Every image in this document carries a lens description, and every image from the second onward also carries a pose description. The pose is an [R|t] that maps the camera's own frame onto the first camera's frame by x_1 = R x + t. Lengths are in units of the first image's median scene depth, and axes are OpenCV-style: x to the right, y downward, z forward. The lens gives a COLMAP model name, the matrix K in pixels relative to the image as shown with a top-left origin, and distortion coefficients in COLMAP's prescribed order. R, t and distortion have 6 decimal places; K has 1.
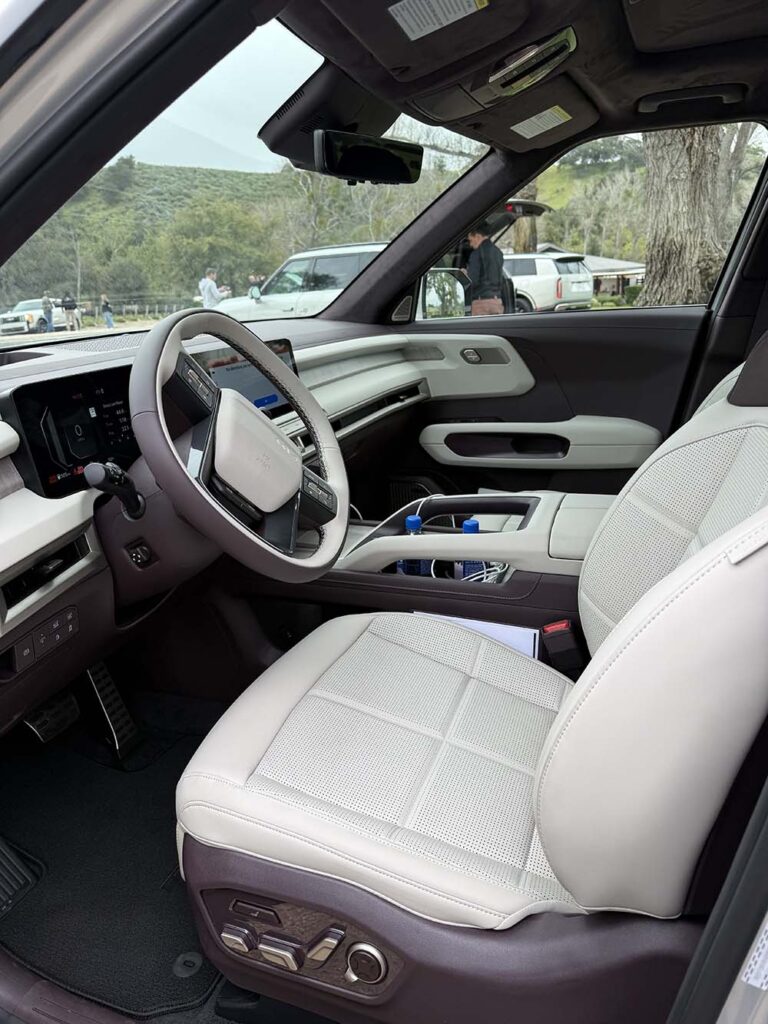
lens RADIAL K [[799.2, 0, 383.7], [0, 799.2, 515.7], [0, 0, 1]] dist [0.213064, -0.540960]
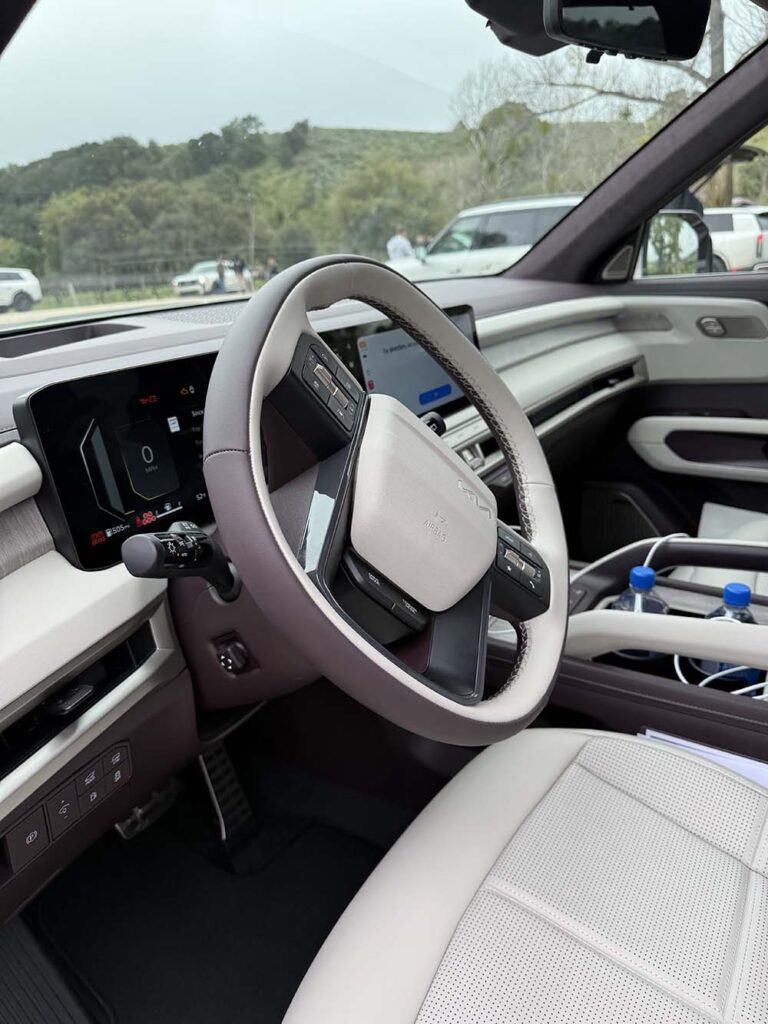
lens RADIAL K [[799.2, 0, 383.7], [0, 799.2, 515.7], [0, 0, 1]] dist [0.213064, -0.540960]
pose [[0.981252, 0.054024, -0.185001, -0.039038], [-0.046164, 0.997849, 0.046539, -0.047987], [0.187118, -0.037126, 0.981636, 0.210946]]
